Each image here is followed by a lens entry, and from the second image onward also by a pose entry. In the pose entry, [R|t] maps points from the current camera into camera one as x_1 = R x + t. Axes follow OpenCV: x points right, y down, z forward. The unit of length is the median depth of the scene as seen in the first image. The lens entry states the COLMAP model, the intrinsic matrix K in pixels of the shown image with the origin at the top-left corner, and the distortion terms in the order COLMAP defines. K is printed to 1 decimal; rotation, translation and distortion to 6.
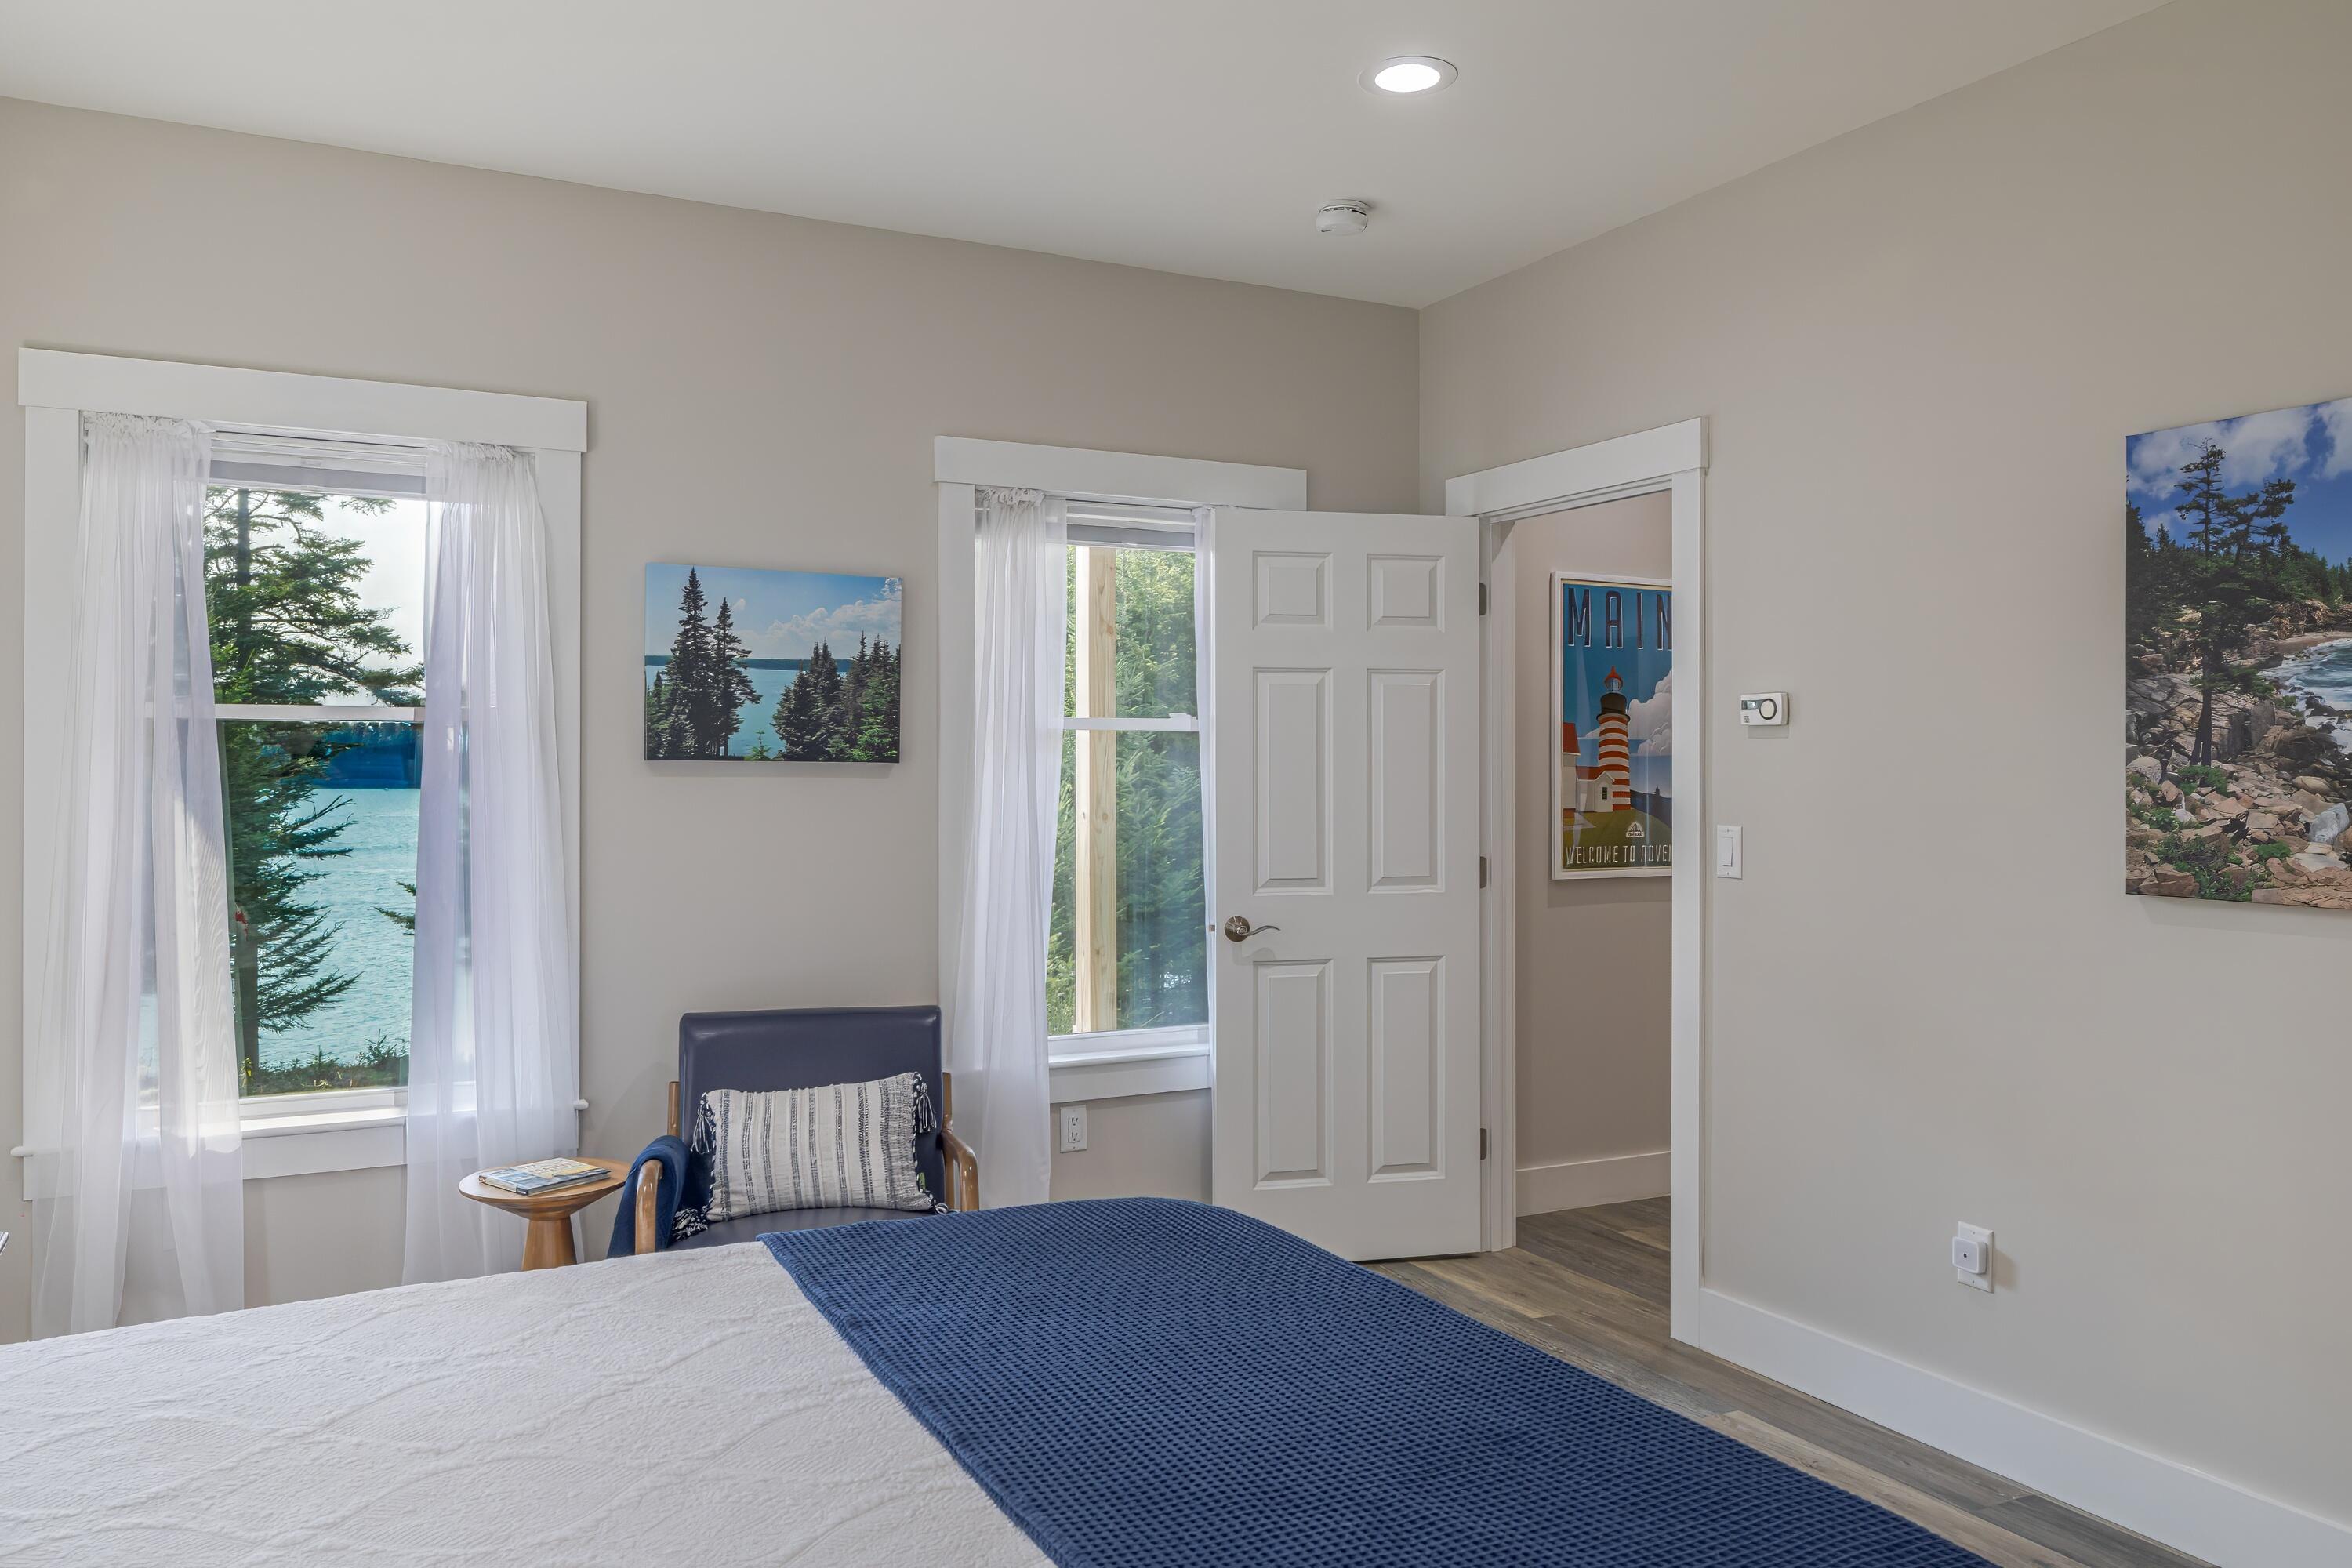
lens RADIAL K [[1687.5, 0, 1186.0], [0, 1687.5, 770.4], [0, 0, 1]] dist [-0.004489, -0.001021]
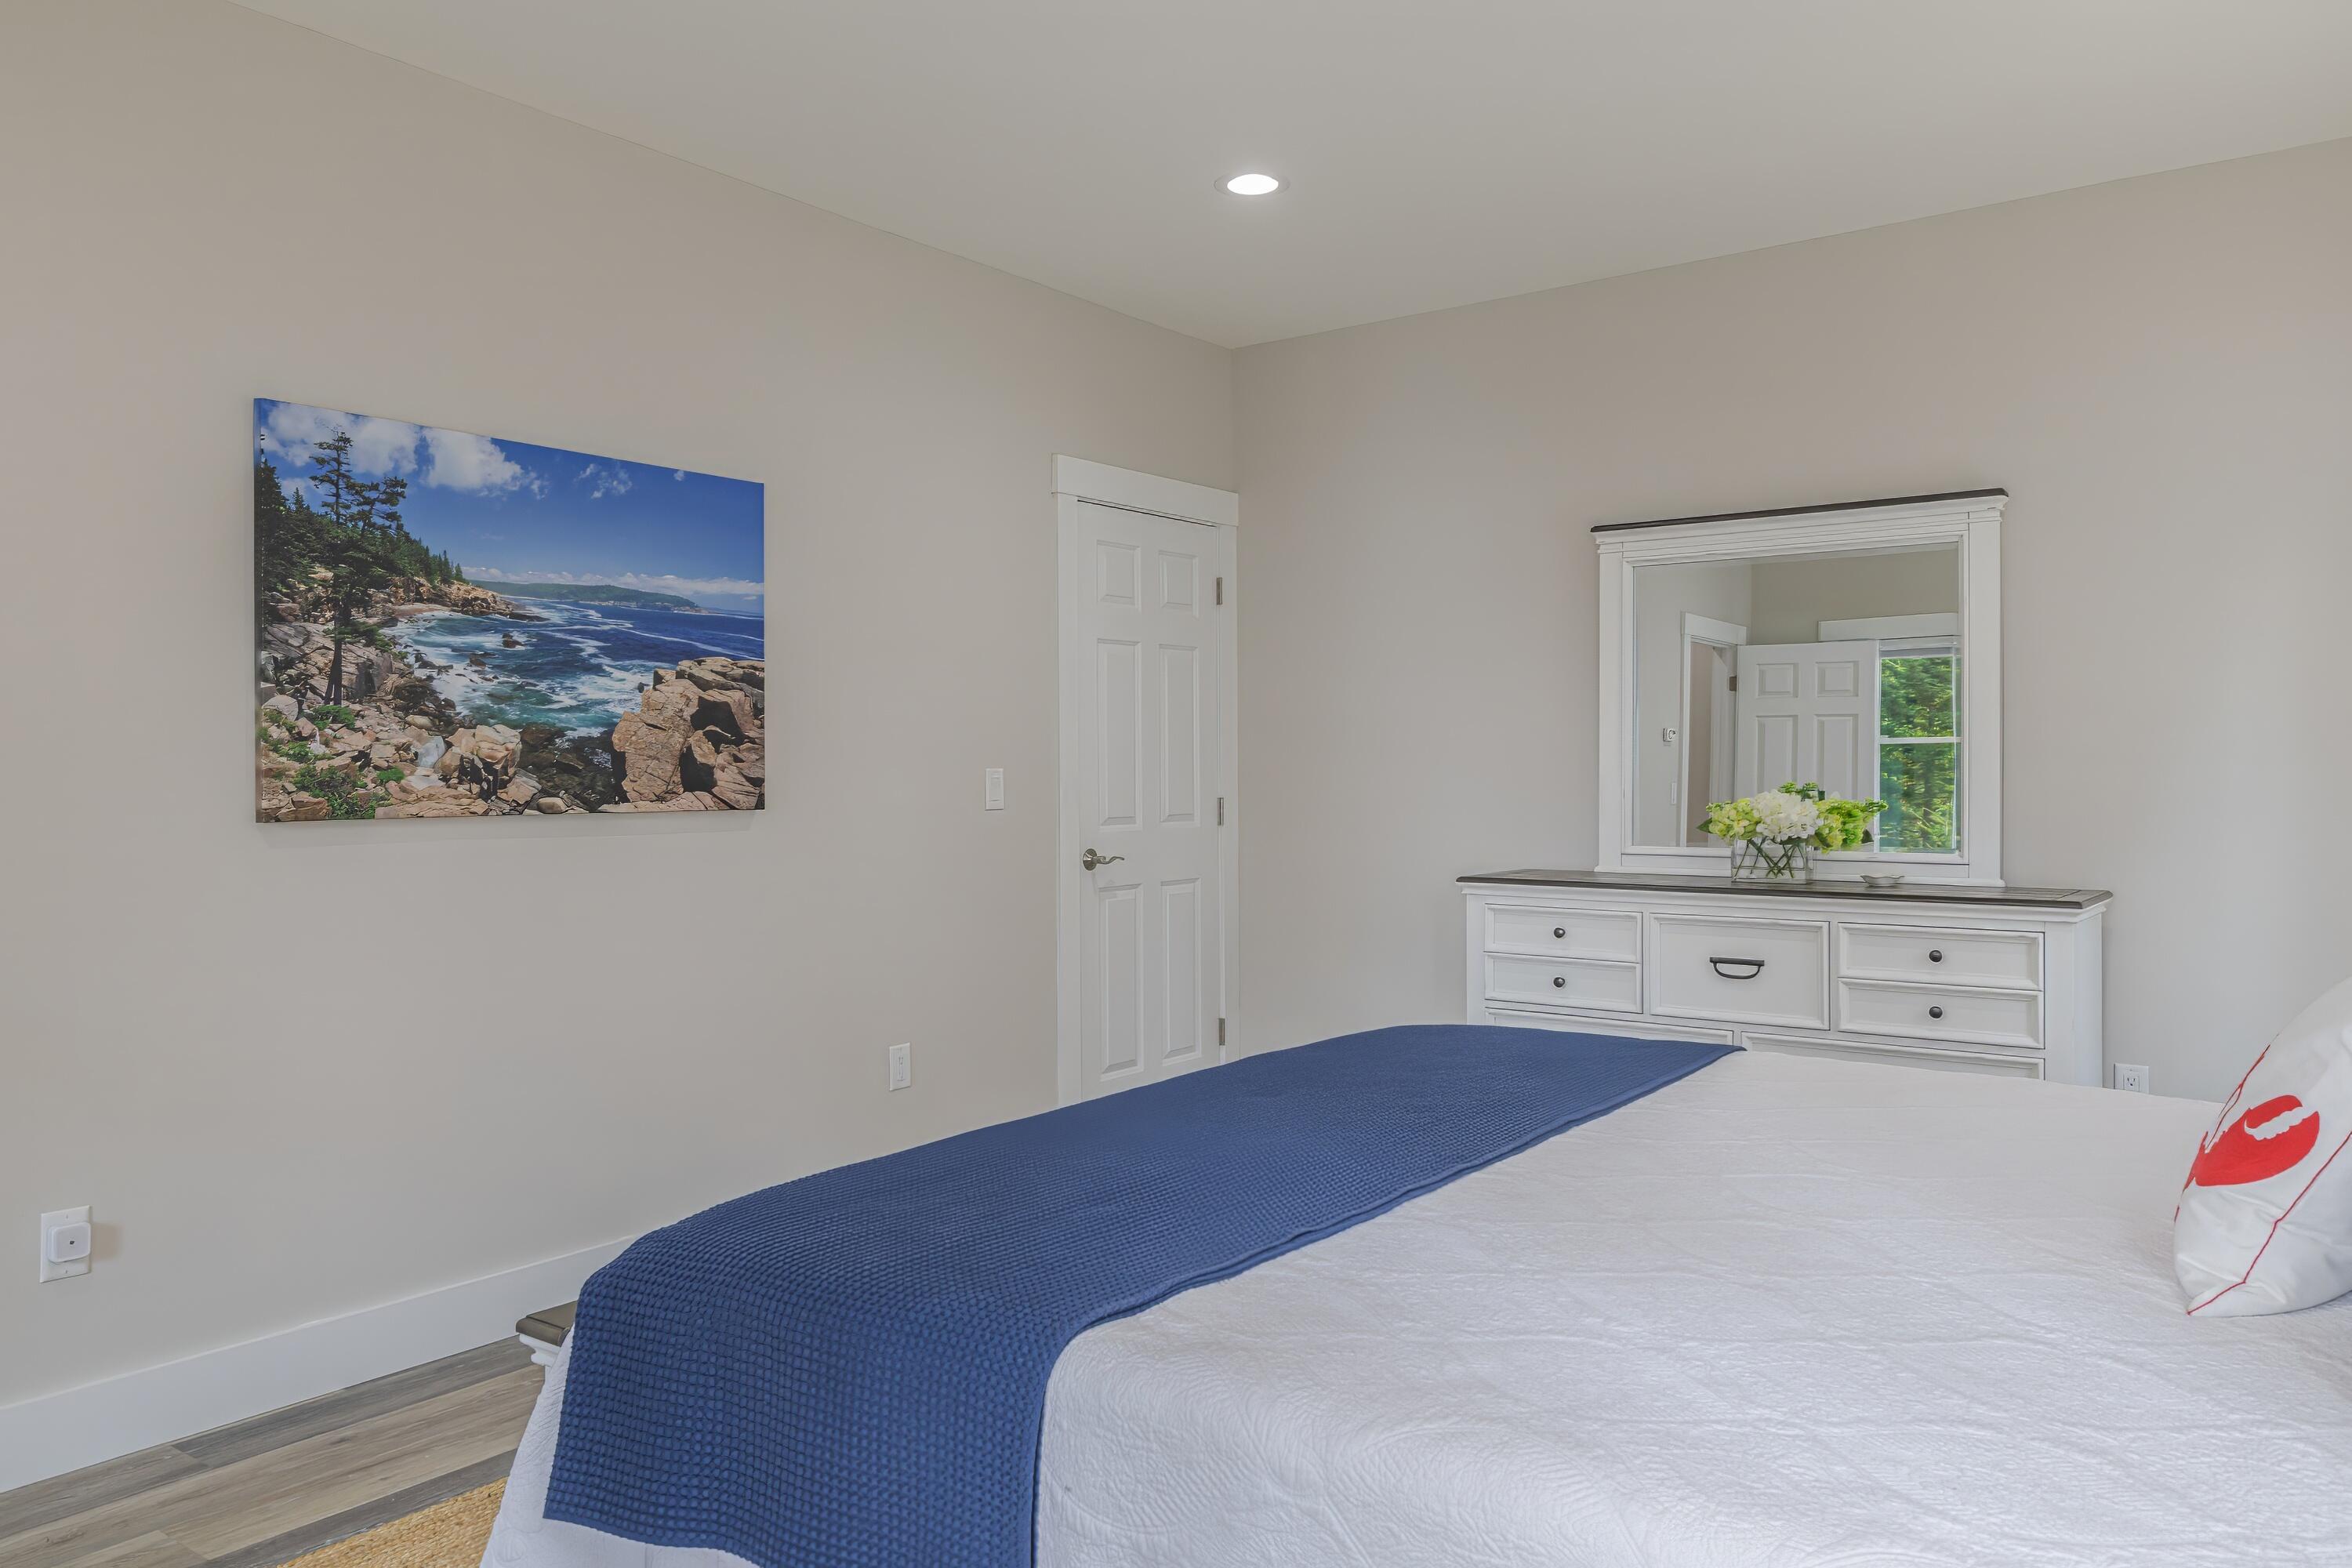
lens RADIAL K [[1687.5, 0, 1181.1], [0, 1687.5, 776.9], [0, 0, 1]] dist [-0.004489, -0.001021]
pose [[-0.449624, -0.004790, 0.893205, -0.704378], [0.009078, 0.999909, 0.009932, 0.040817], [-0.893172, 0.012575, -0.449540, 1.012635]]
